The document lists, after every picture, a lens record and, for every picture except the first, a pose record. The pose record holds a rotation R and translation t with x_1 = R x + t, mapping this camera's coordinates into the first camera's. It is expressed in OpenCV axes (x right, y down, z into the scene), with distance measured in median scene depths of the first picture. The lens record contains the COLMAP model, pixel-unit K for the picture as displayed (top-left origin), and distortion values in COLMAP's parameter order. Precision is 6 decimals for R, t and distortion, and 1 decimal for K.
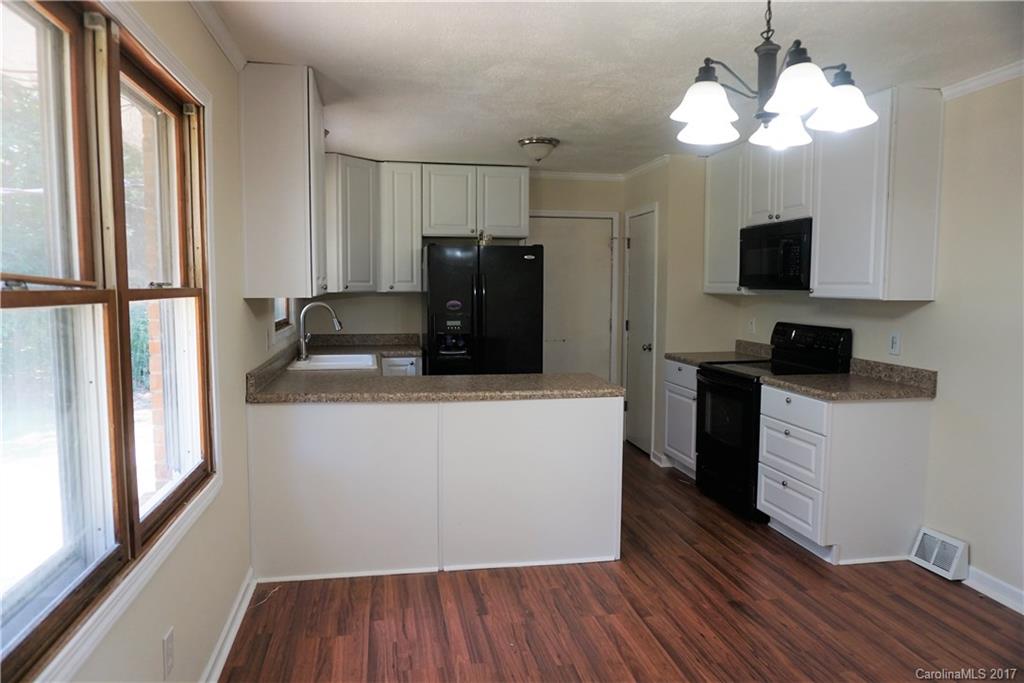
lens RADIAL K [[690.0, 0, 511.4], [0, 690.0, 343.9], [0, 0, 1]] dist [-0.044944, 0.026194]
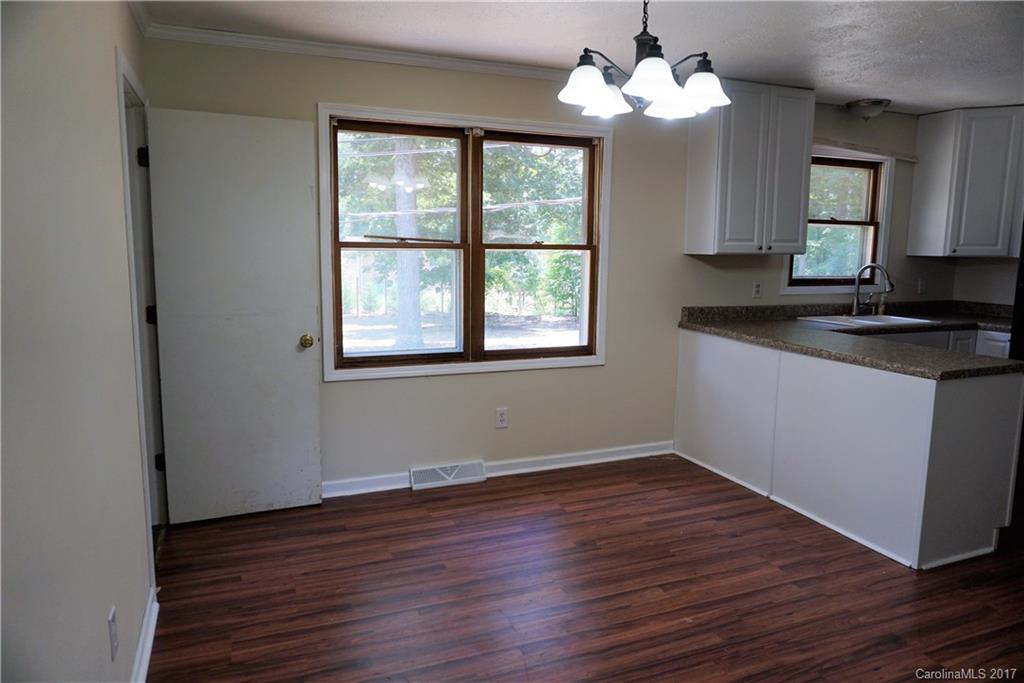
lens RADIAL K [[691.6, 0, 512.5], [0, 691.6, 345.8], [0, 0, 1]] dist [-0.029674, 0.034200]
pose [[0.202415, 0.141437, -0.969032, 0.917865], [-0.094566, 0.987714, 0.124411, -0.021482], [0.974723, 0.066455, 0.213304, 0.336140]]
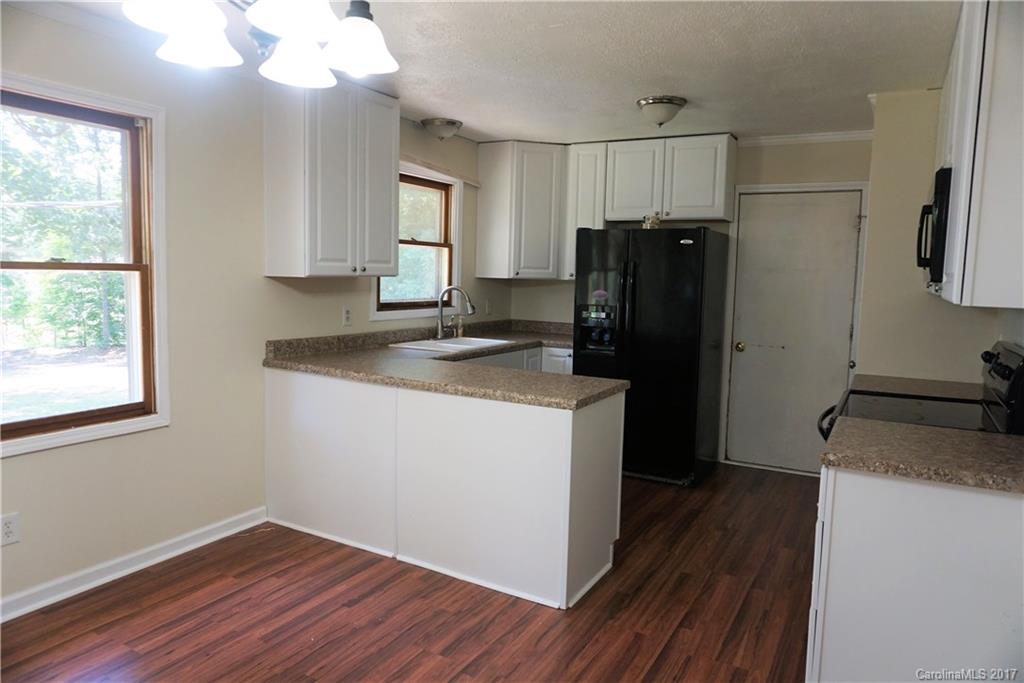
lens RADIAL K [[690.0, 0, 511.4], [0, 690.0, 343.9], [0, 0, 1]] dist [-0.044944, 0.026194]
pose [[0.759150, 0.082383, -0.645681, 0.658852], [-0.077271, 0.996350, 0.036275, -0.025204], [0.646313, 0.022354, 0.762745, 0.363511]]
